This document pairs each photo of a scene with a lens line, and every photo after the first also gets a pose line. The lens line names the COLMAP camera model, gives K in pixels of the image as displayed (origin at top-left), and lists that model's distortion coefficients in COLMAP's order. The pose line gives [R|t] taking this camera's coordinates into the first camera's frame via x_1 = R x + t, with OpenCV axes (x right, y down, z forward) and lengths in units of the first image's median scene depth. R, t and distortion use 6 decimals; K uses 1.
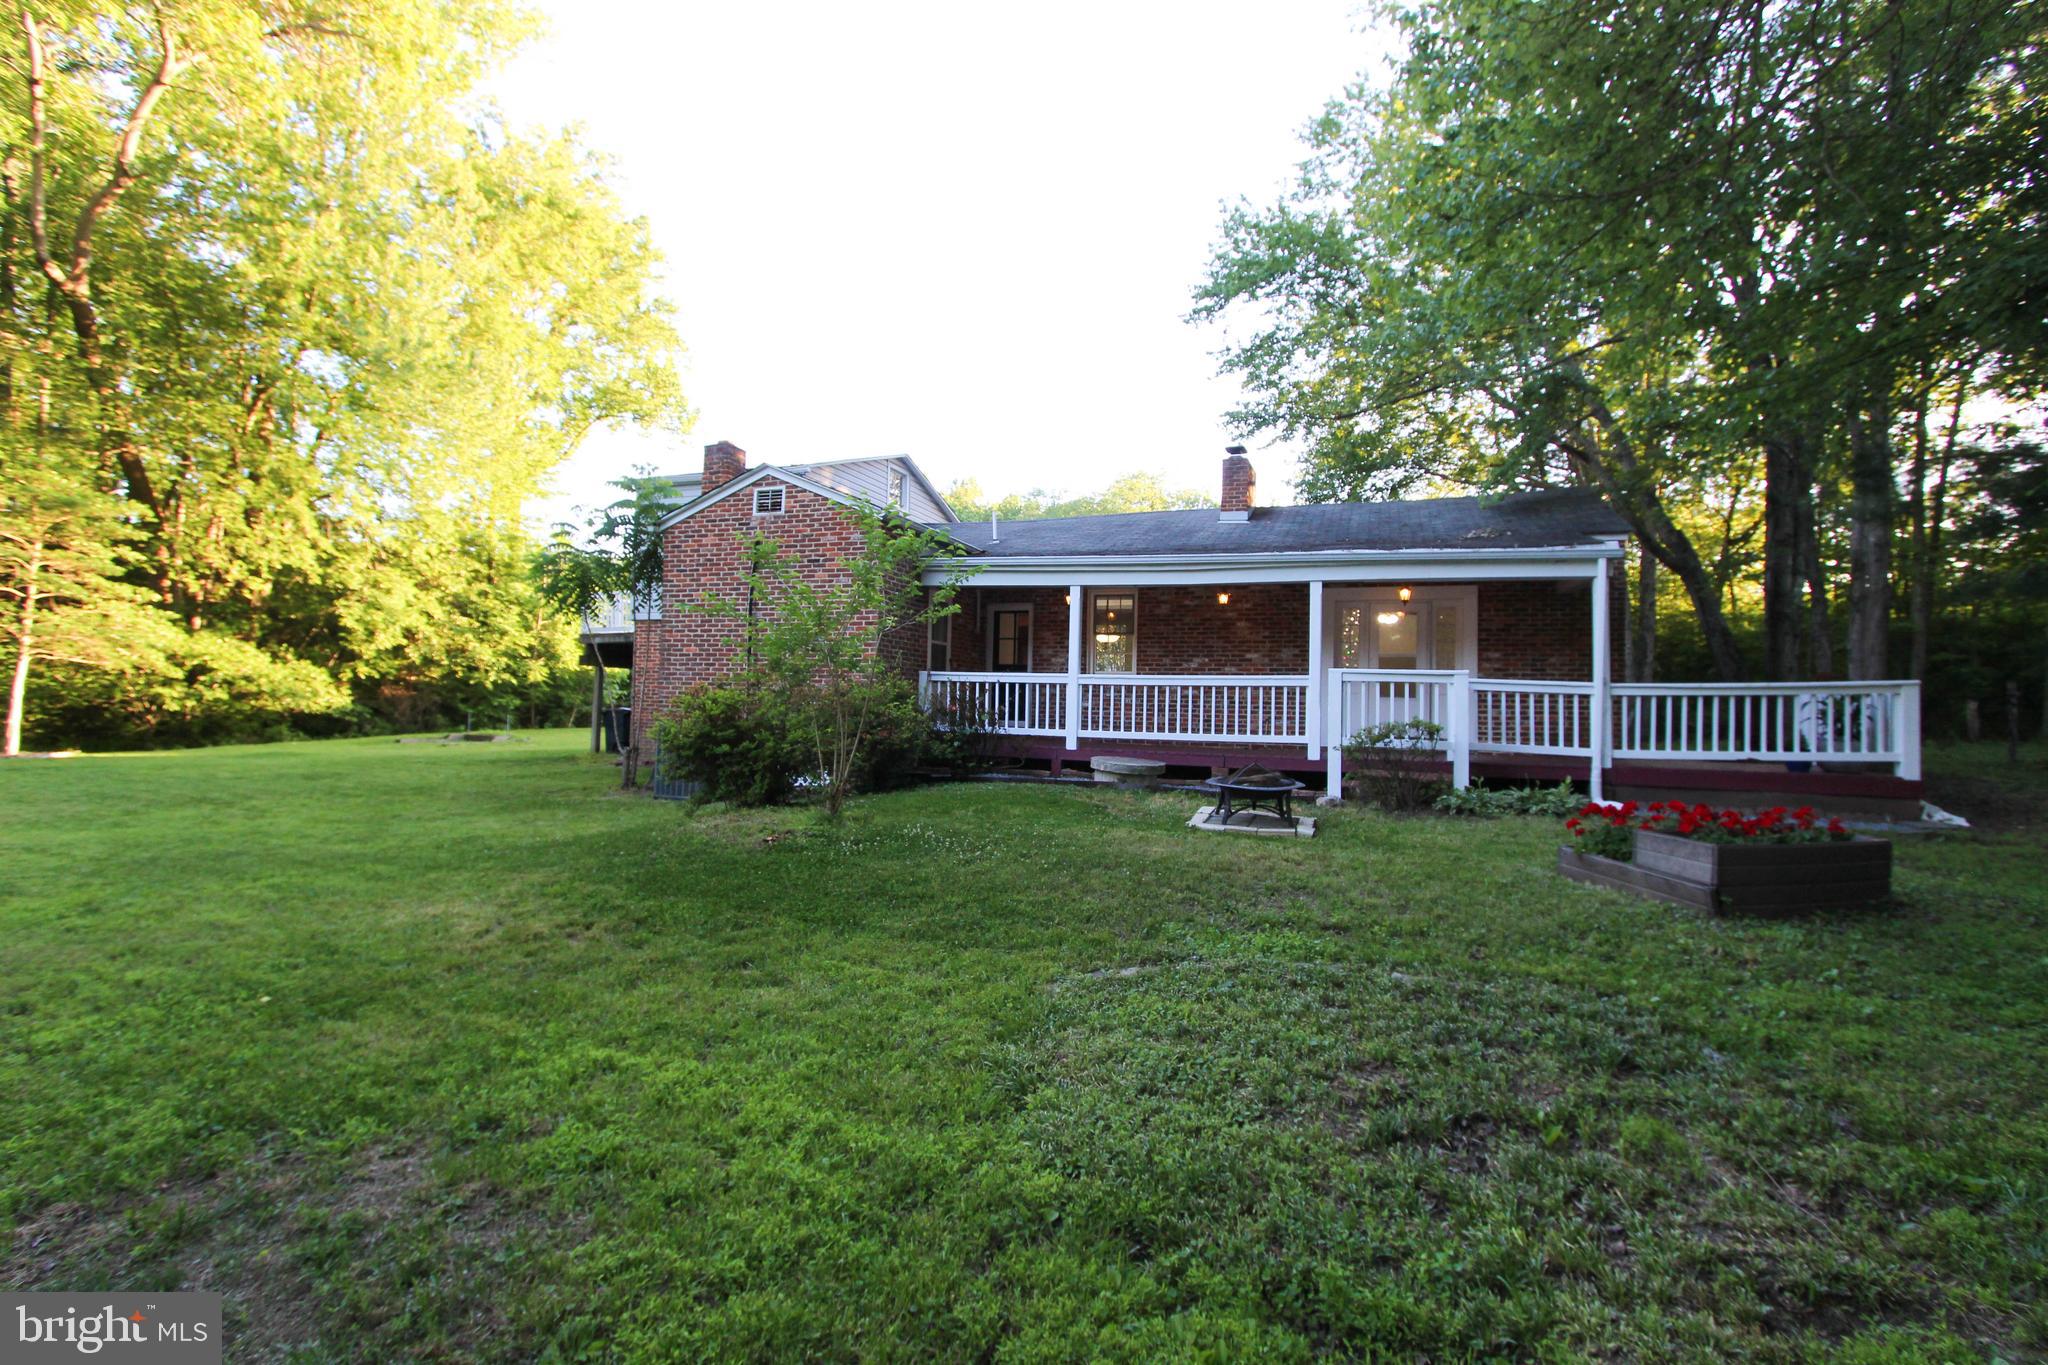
lens RADIAL K [[947.4, 0, 1024.0], [0, 947.4, 682.5], [0, 0, 1]] dist [-0.033747, -0.000265]
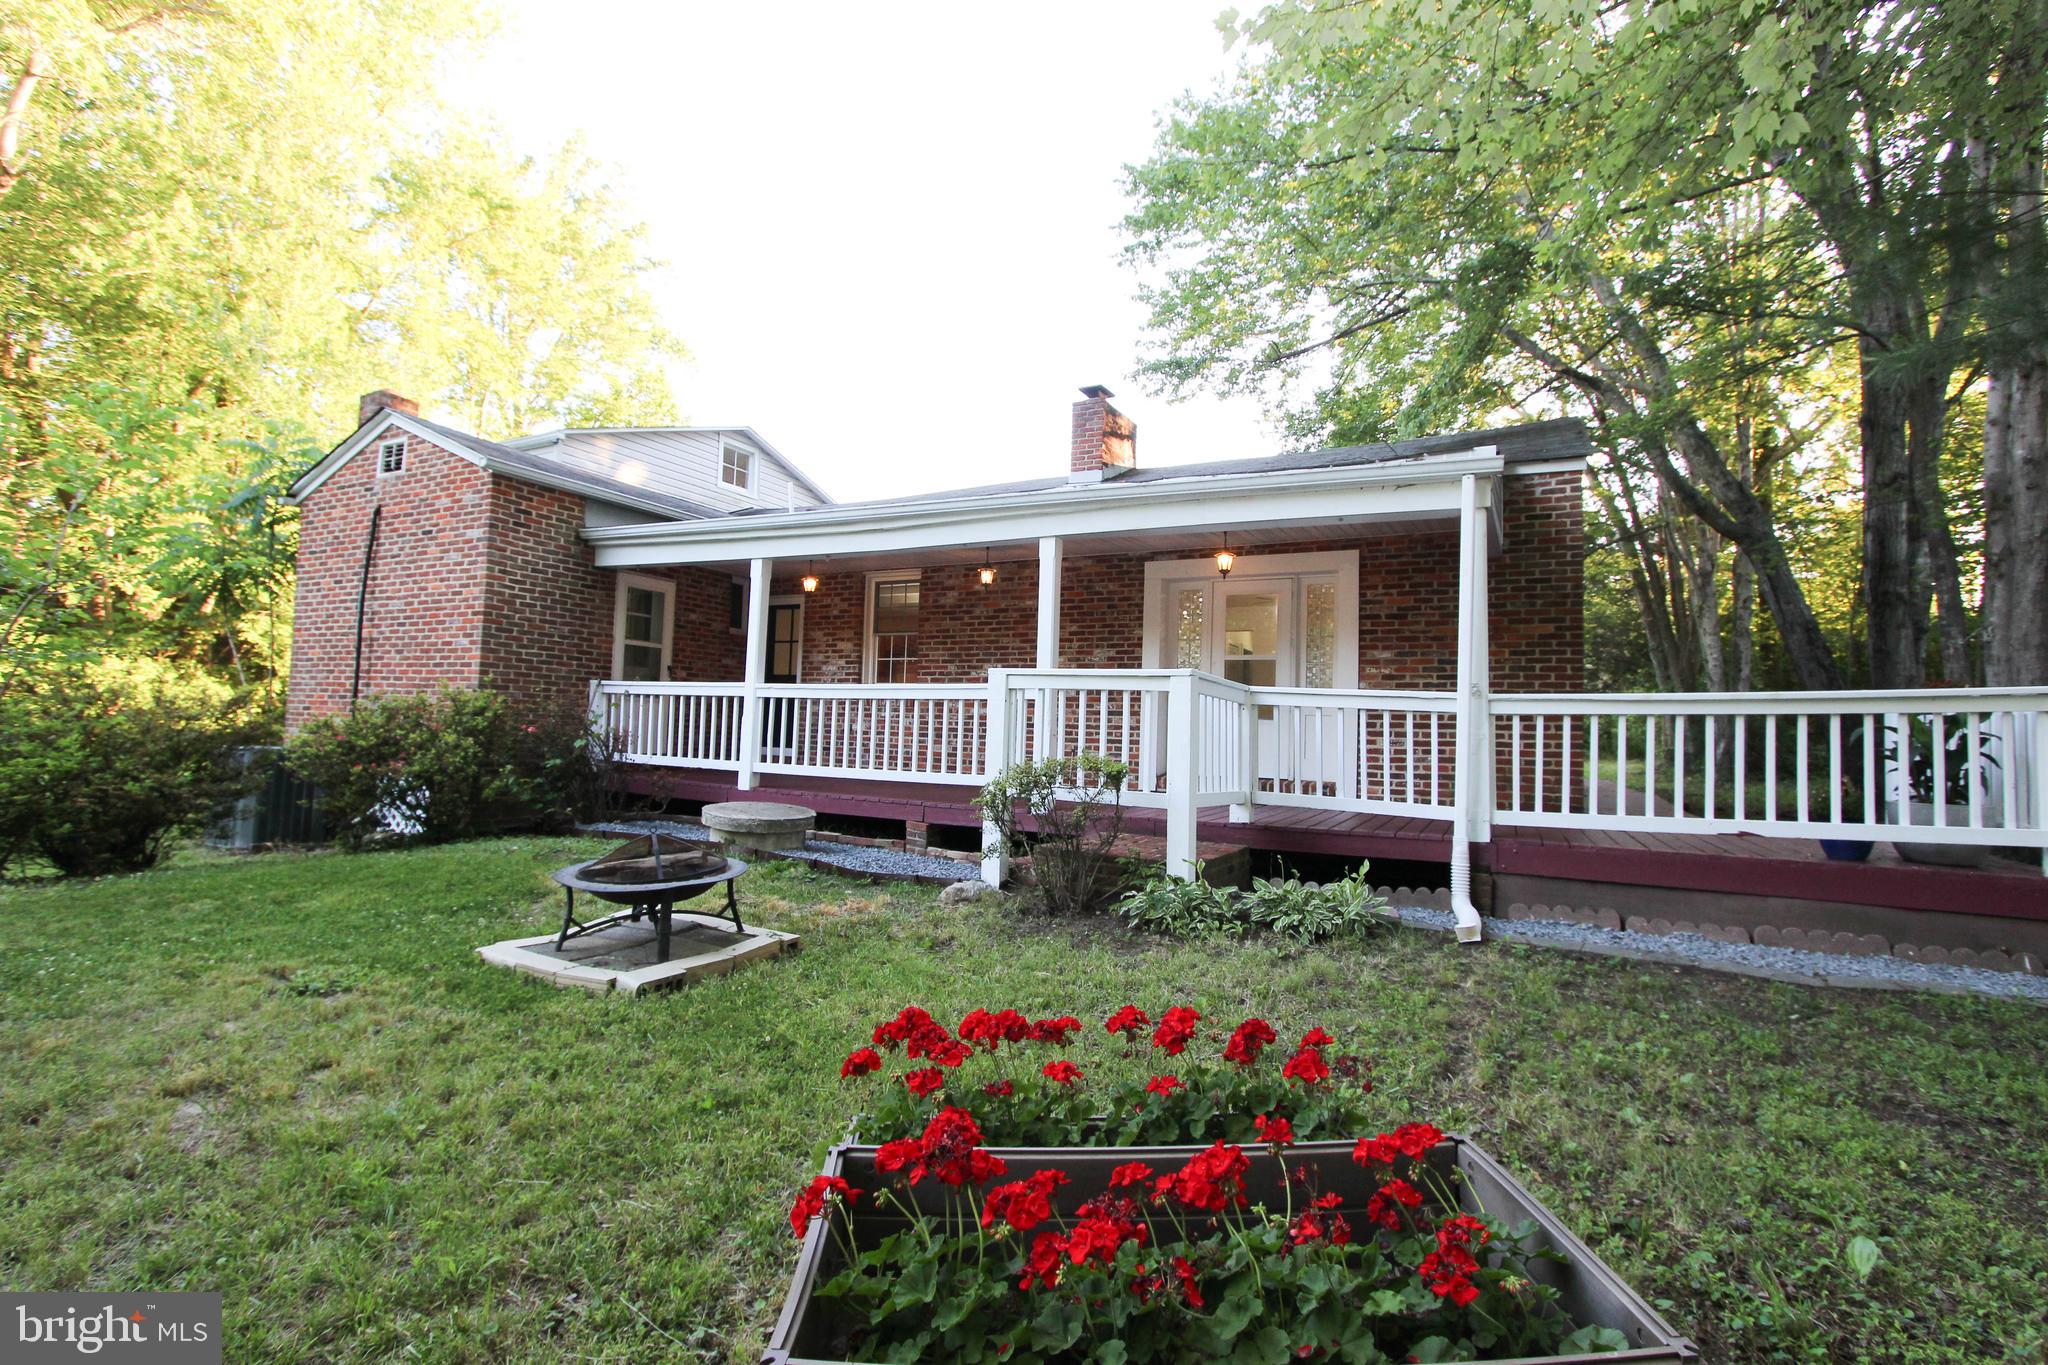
lens RADIAL K [[947.4, 0, 1024.0], [0, 947.4, 682.5], [0, 0, 1]] dist [-0.033747, -0.000265]
pose [[0.991453, 0.000969, -0.130457, 0.347104], [-0.004424, 0.999647, -0.026200, 0.008587], [0.130386, 0.026553, 0.991108, 0.326281]]
